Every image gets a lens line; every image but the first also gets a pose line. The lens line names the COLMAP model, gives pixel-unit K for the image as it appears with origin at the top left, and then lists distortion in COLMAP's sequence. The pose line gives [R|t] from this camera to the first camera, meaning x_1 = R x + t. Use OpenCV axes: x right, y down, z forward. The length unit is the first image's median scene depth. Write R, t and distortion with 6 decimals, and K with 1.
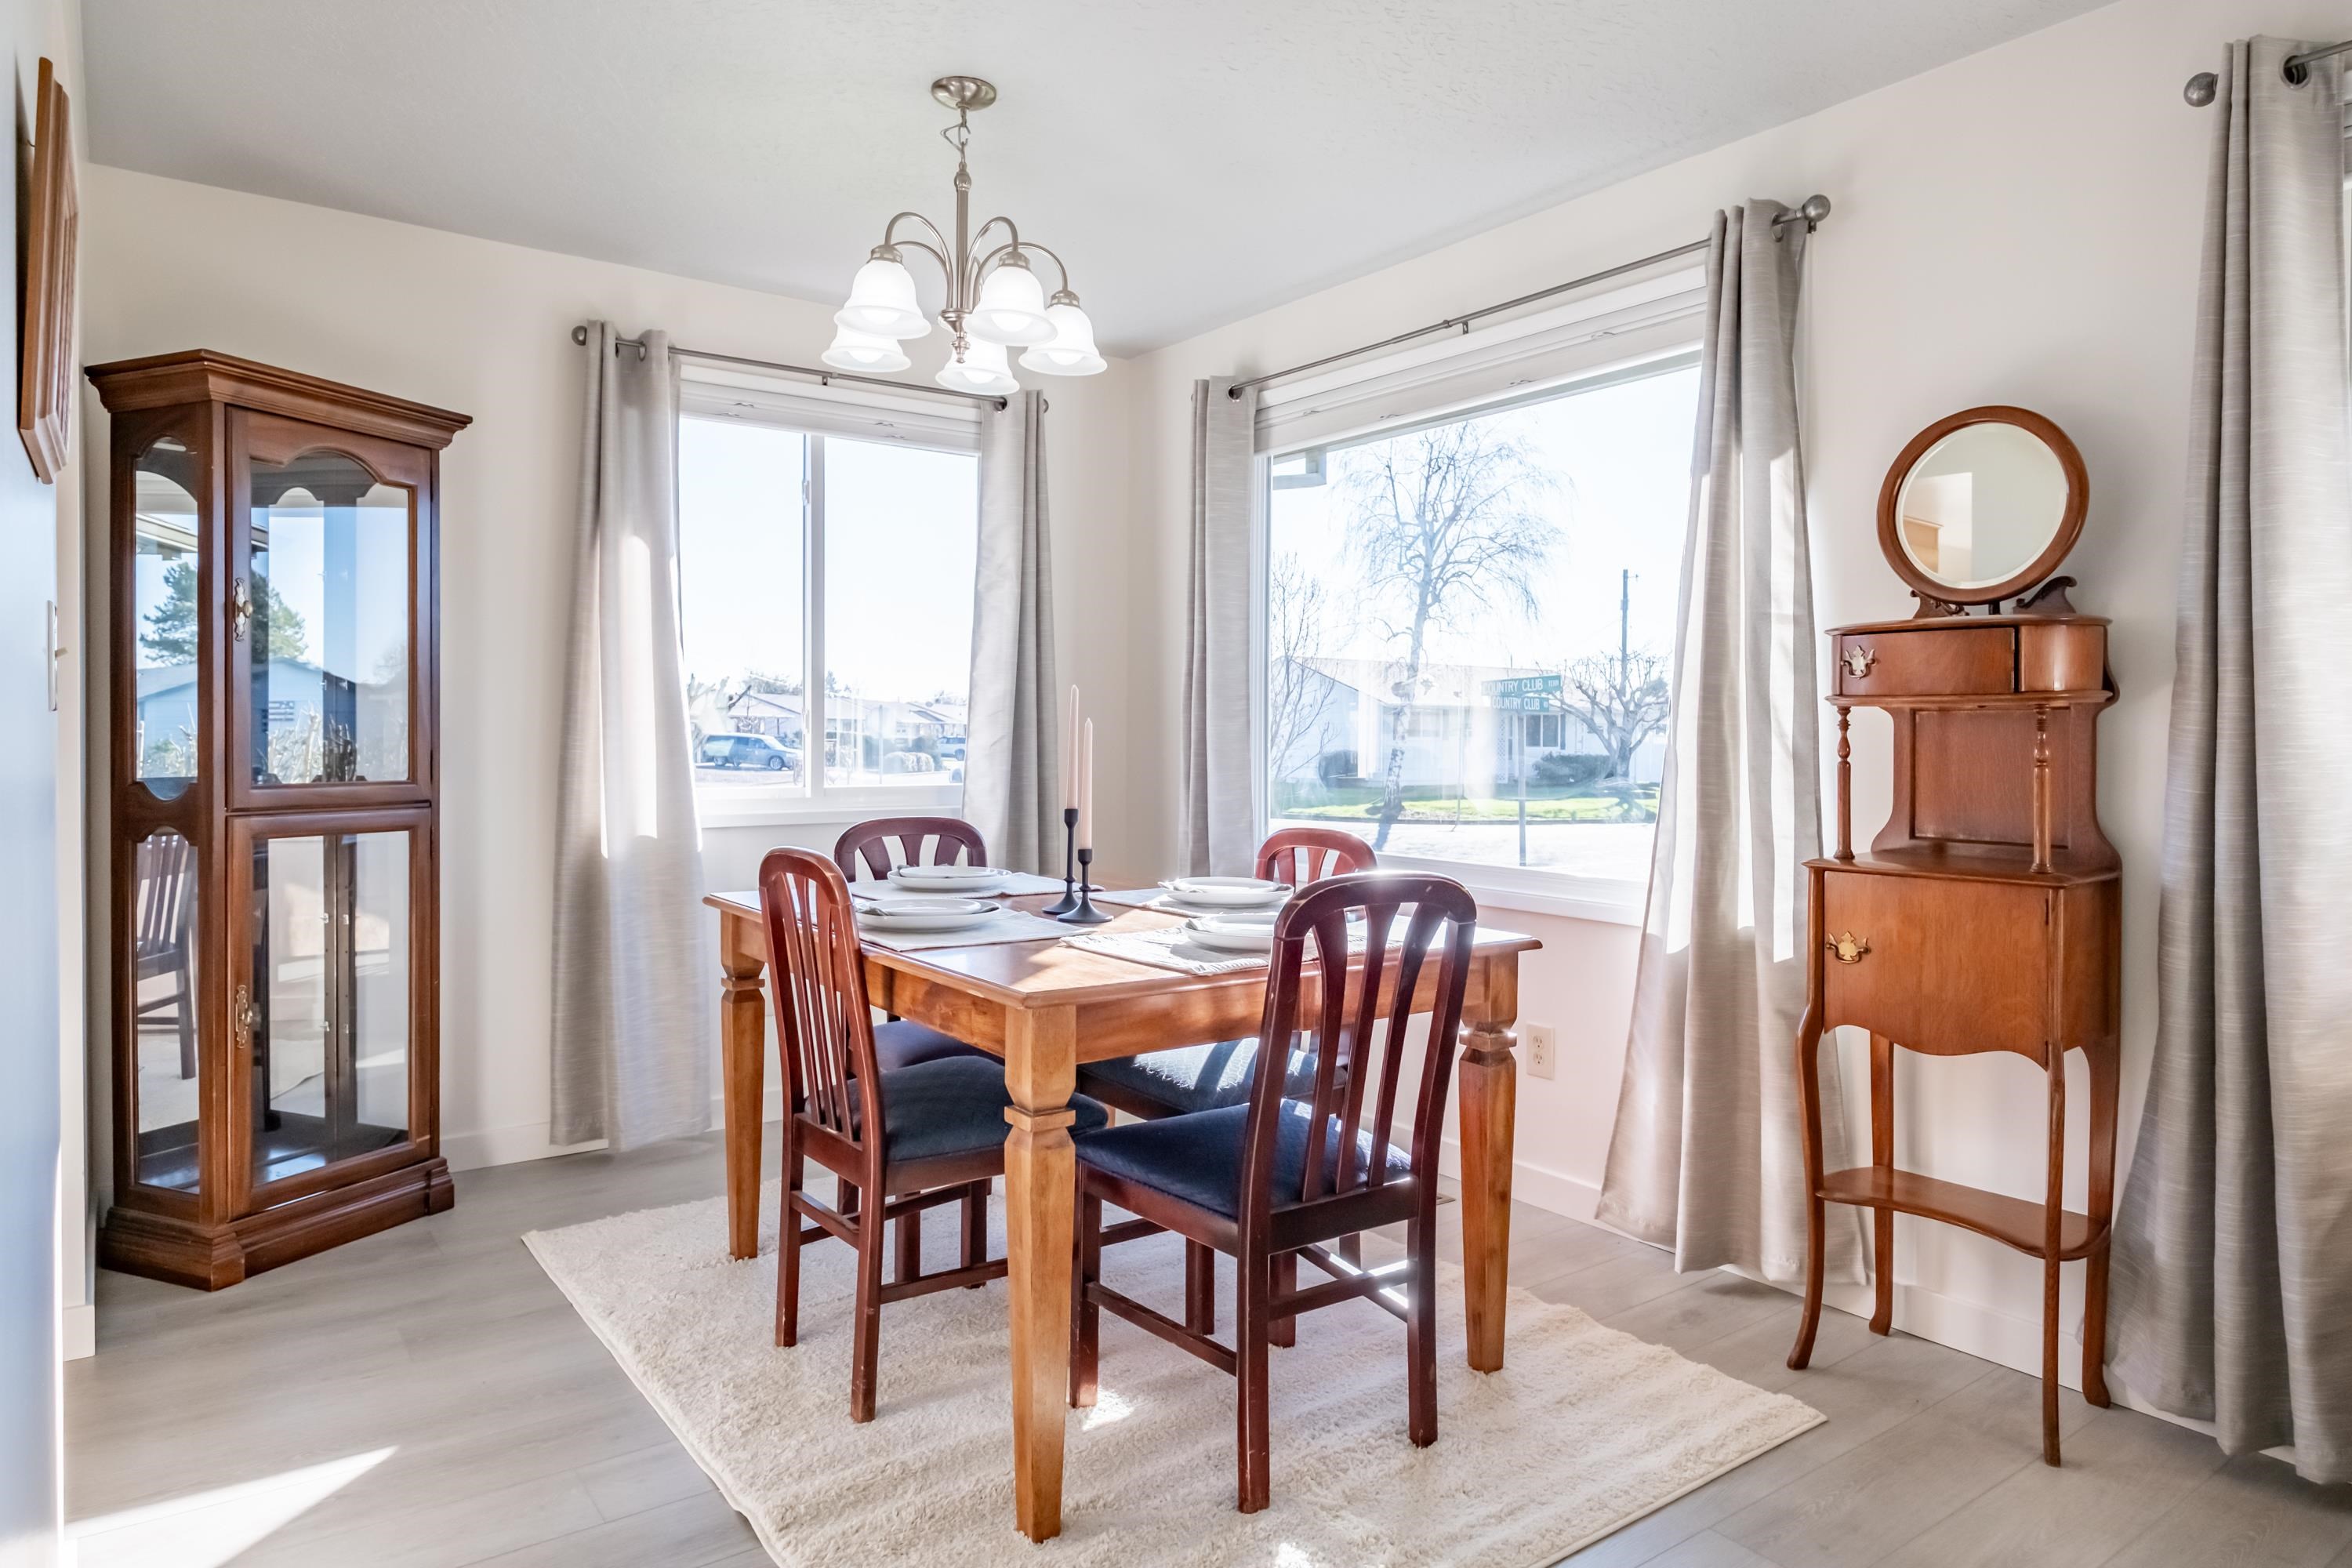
lens RADIAL K [[1421.1, 0, 1190.2], [0, 1421.1, 754.2], [0, 0, 1]] dist [-0.005469, -0.003934]
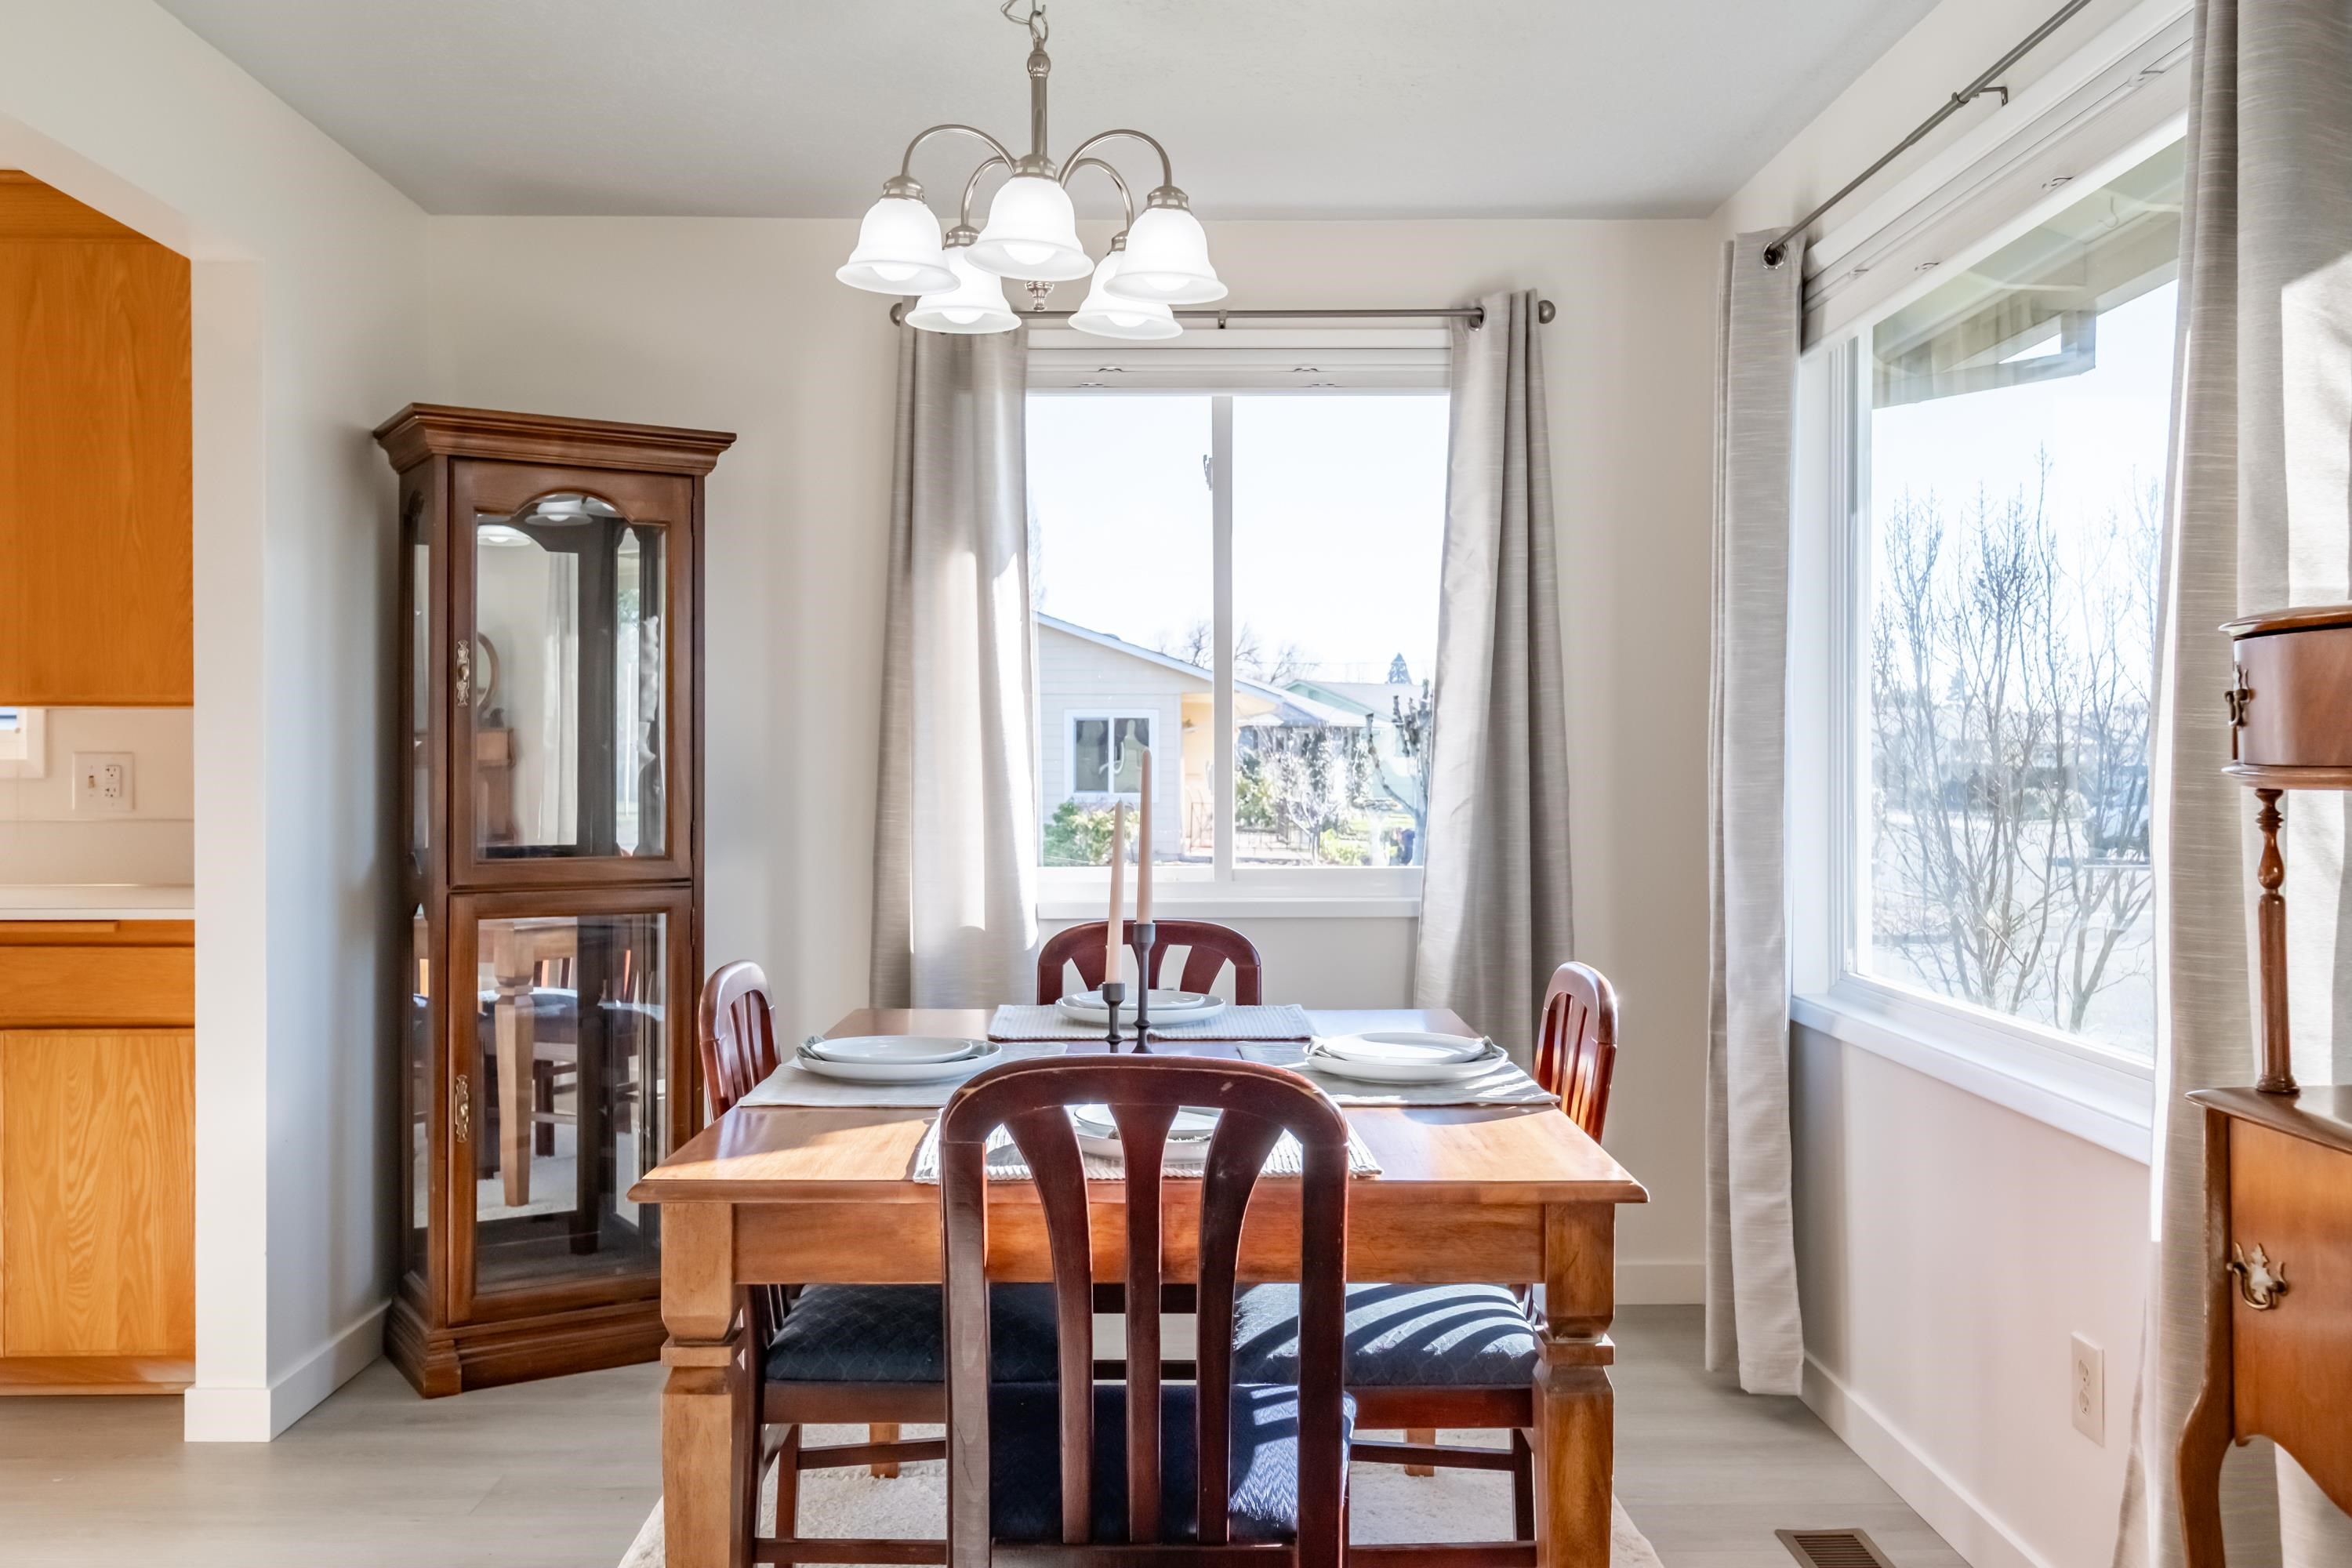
lens RADIAL K [[2004.0, 0, 1185.5], [0, 2004.0, 777.9], [0, 0, 1]] dist [0.006658, 0.011647]
pose [[0.819222, -0.001230, -0.573475, 0.550858], [-0.002009, 0.999985, -0.005015, -0.031756], [0.573473, 0.005260, 0.819208, 0.214751]]
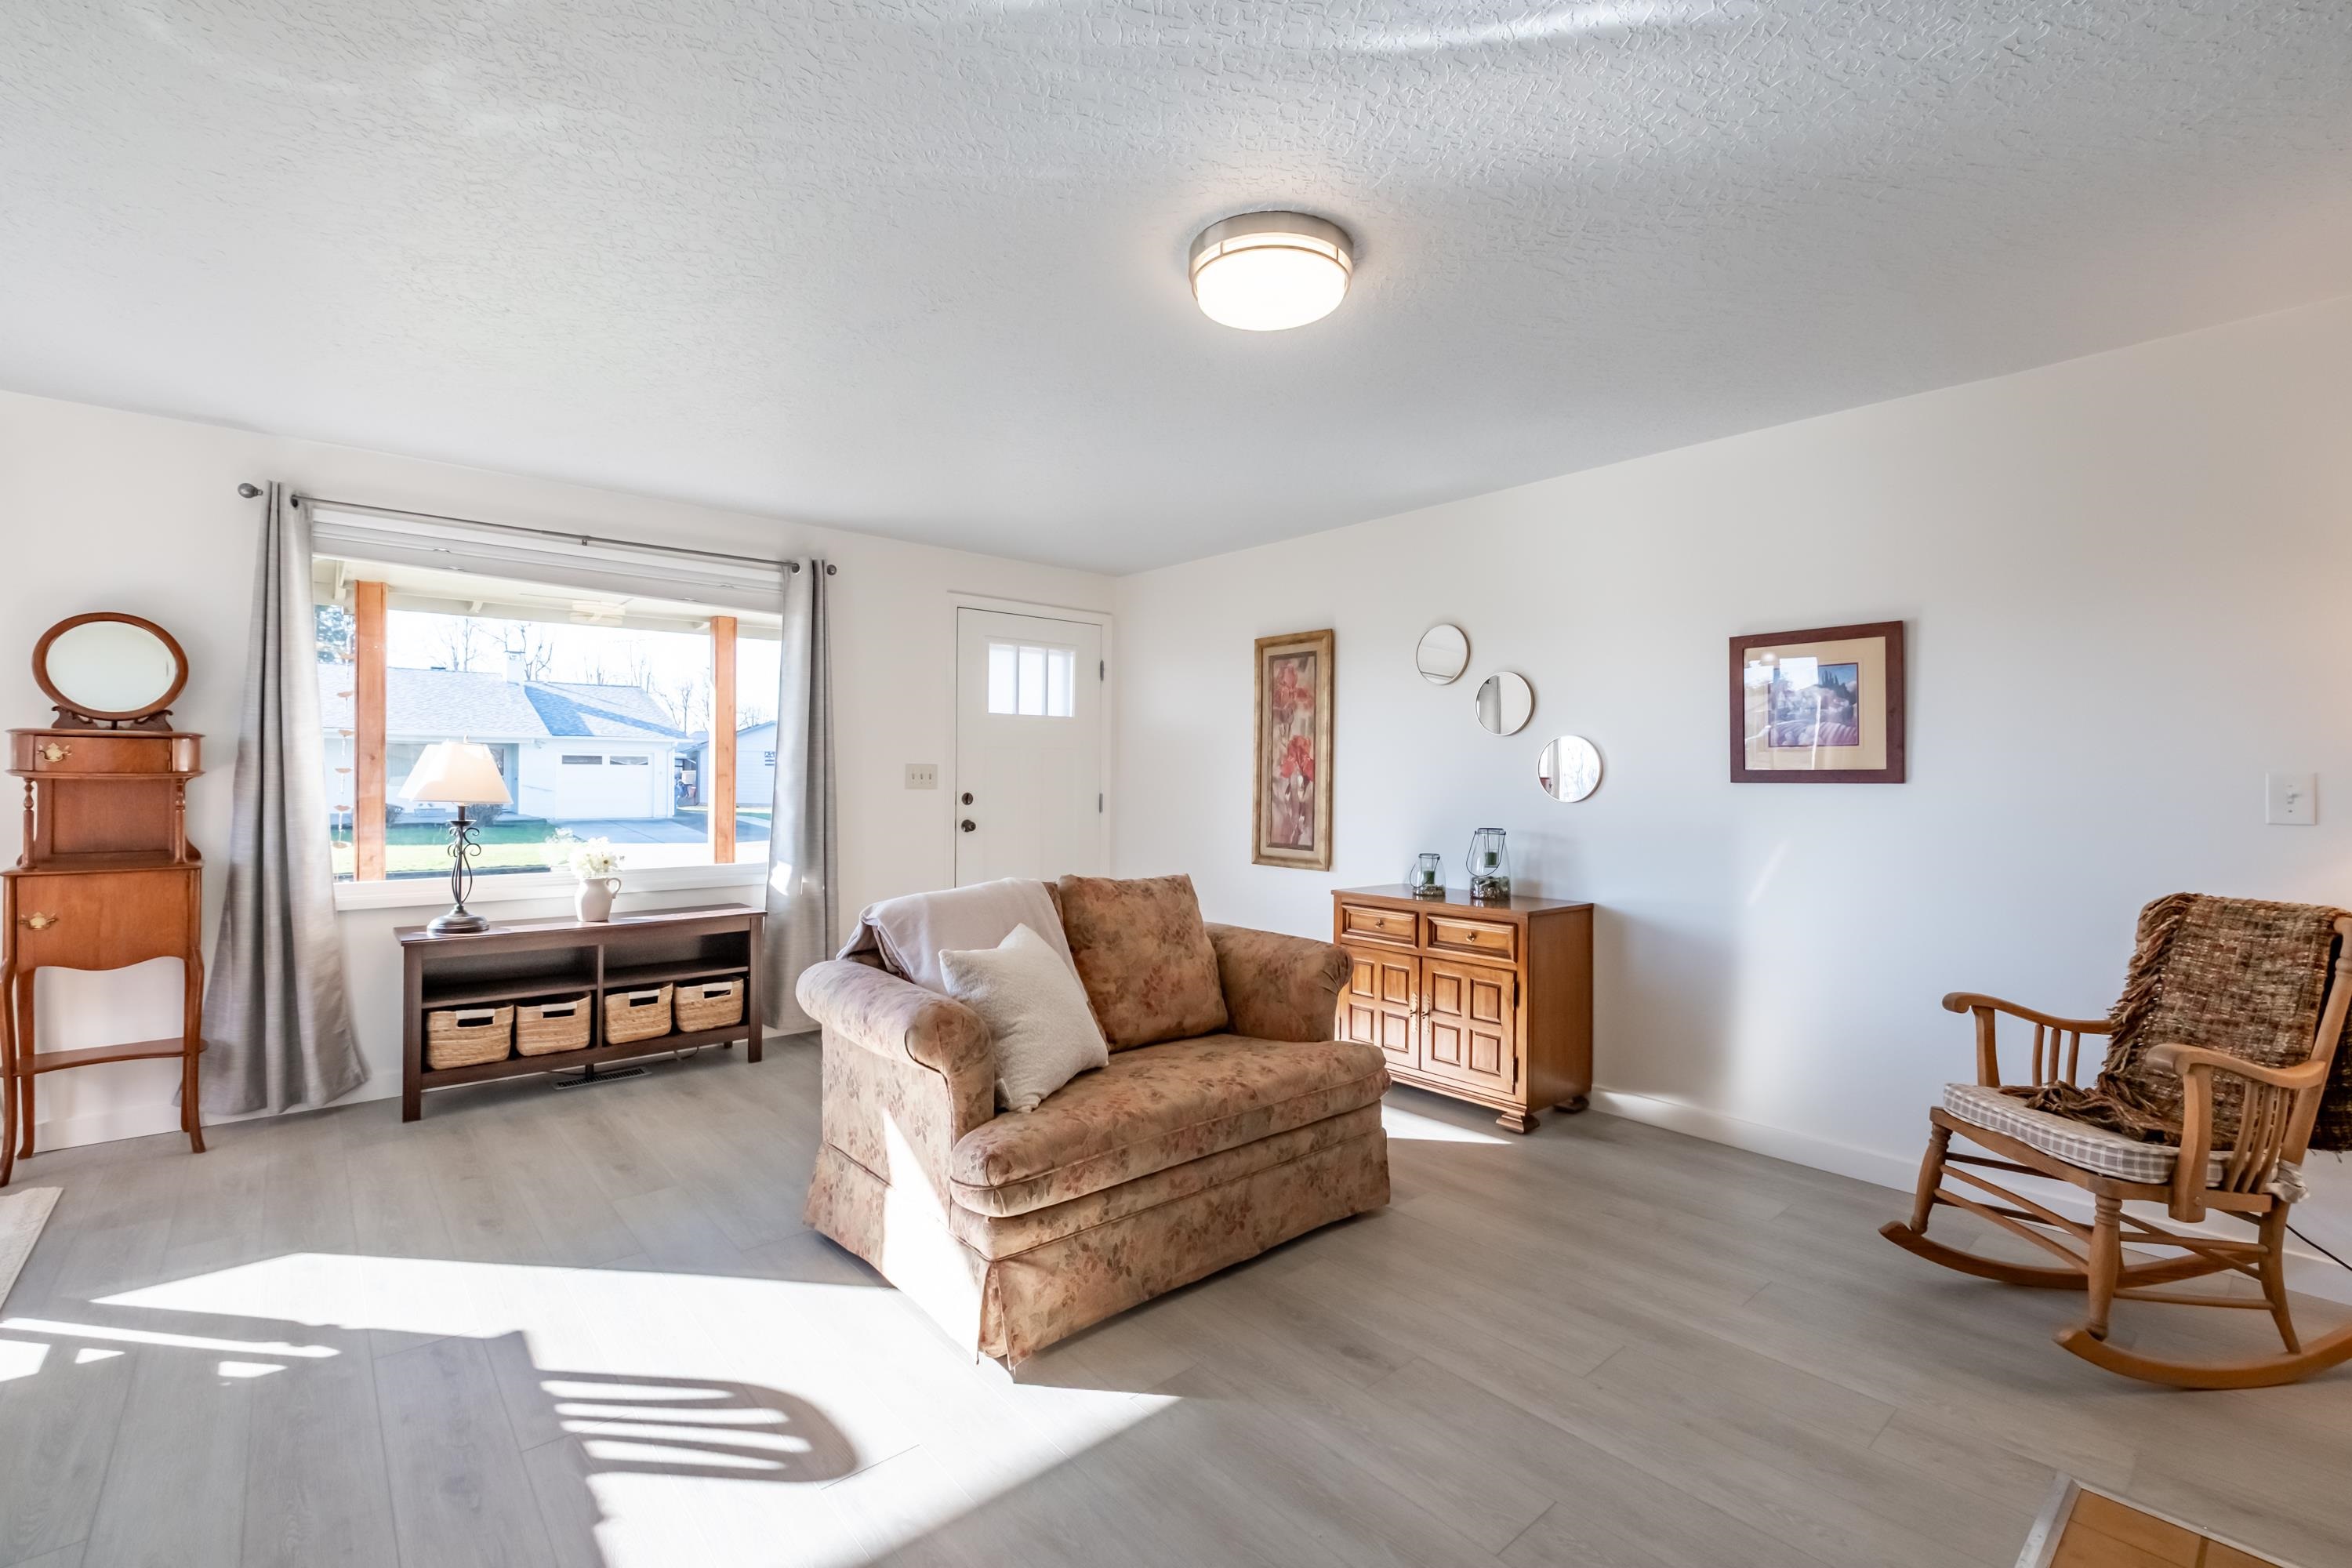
lens RADIAL K [[1023.8, 0, 1195.1], [0, 1023.8, 773.7], [0, 0, 1]] dist [-0.000566, -0.003317]
pose [[-0.090653, -0.007234, 0.995856, -0.832177], [0.002656, 0.999968, 0.007506, -0.042855], [-0.995879, 0.003325, -0.090631, -0.251359]]
